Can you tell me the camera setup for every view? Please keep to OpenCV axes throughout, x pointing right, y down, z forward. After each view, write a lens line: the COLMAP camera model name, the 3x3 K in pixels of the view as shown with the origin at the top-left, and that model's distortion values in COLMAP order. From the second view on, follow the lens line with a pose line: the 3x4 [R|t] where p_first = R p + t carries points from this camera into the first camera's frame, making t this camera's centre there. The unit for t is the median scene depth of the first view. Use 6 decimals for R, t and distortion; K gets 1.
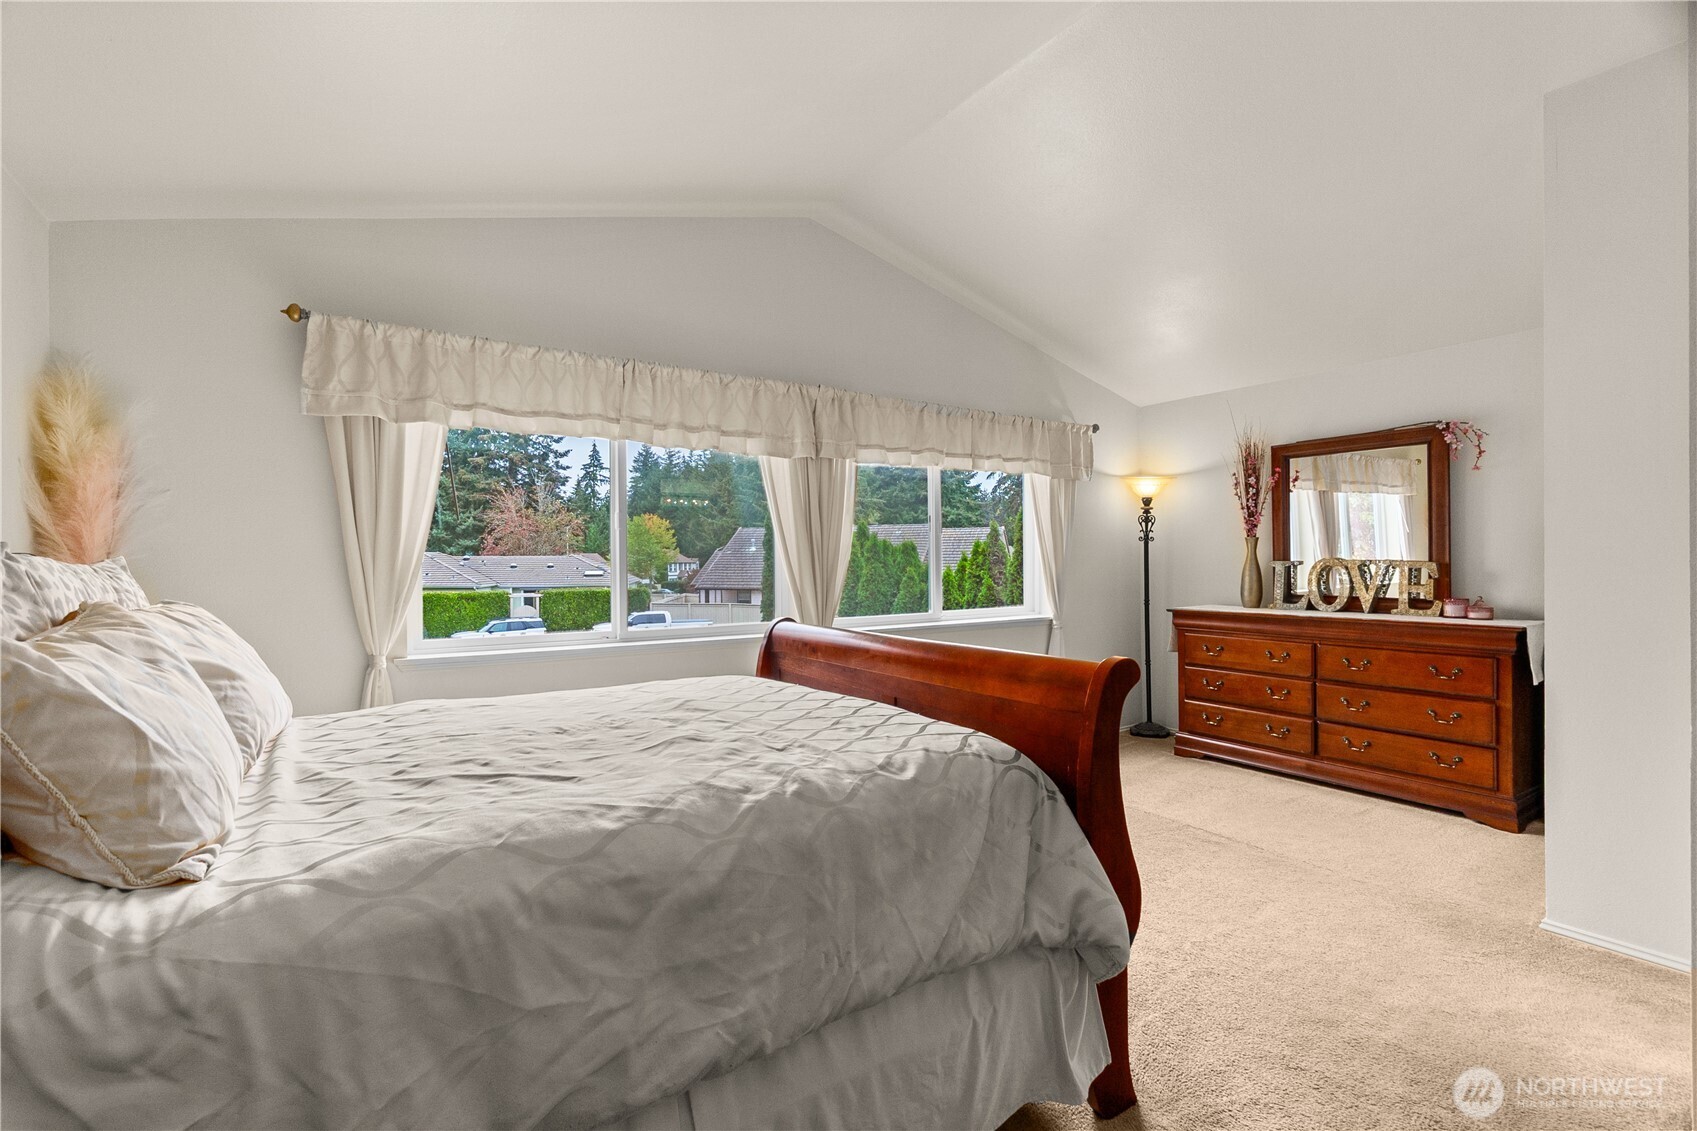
lens RADIAL K [[764.9, 0, 840.8], [0, 764.9, 574.0], [0, 0, 1]] dist [0.003465, 0.000468]
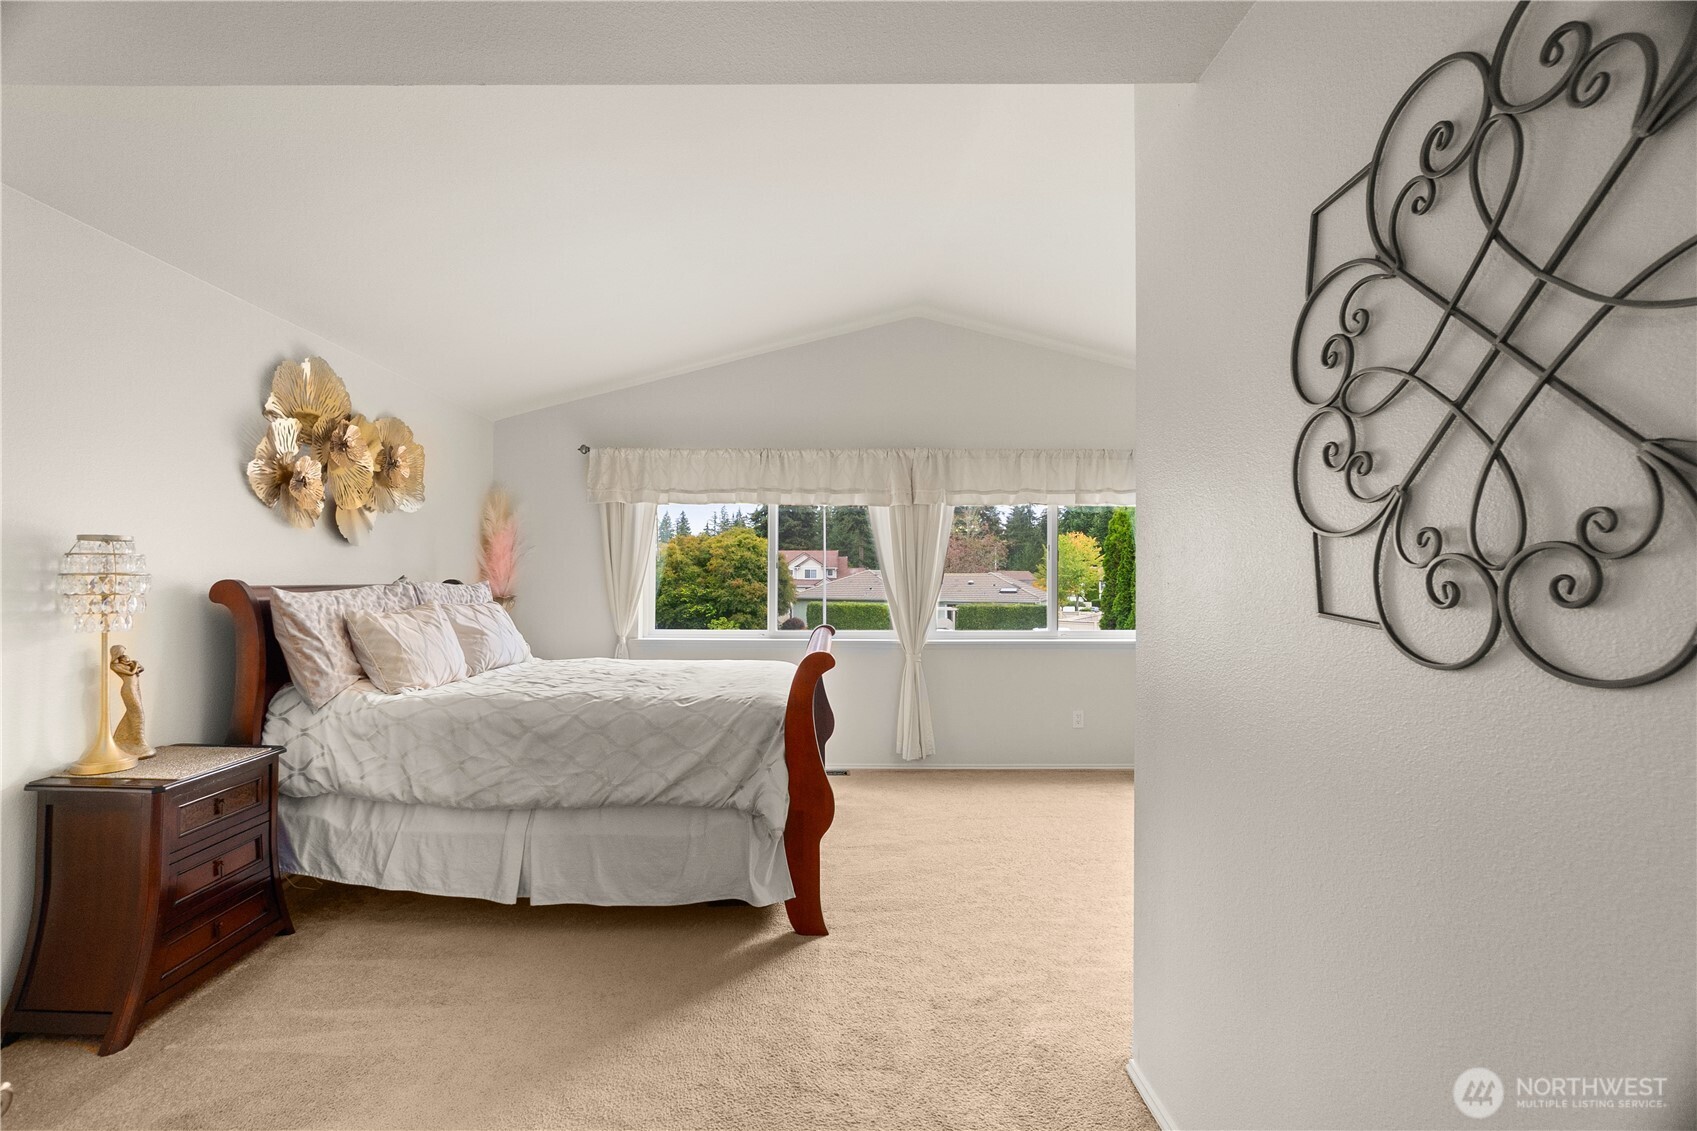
lens RADIAL K [[742.6, 0, 816.1], [0, 742.6, 580.2], [0, 0, 1]] dist [-0.000126, -0.000026]
pose [[0.830704, 0.007285, -0.556667, 0.690642], [-0.015344, 0.999834, -0.009813, -0.011988], [0.556503, 0.016693, 0.830678, -0.165146]]
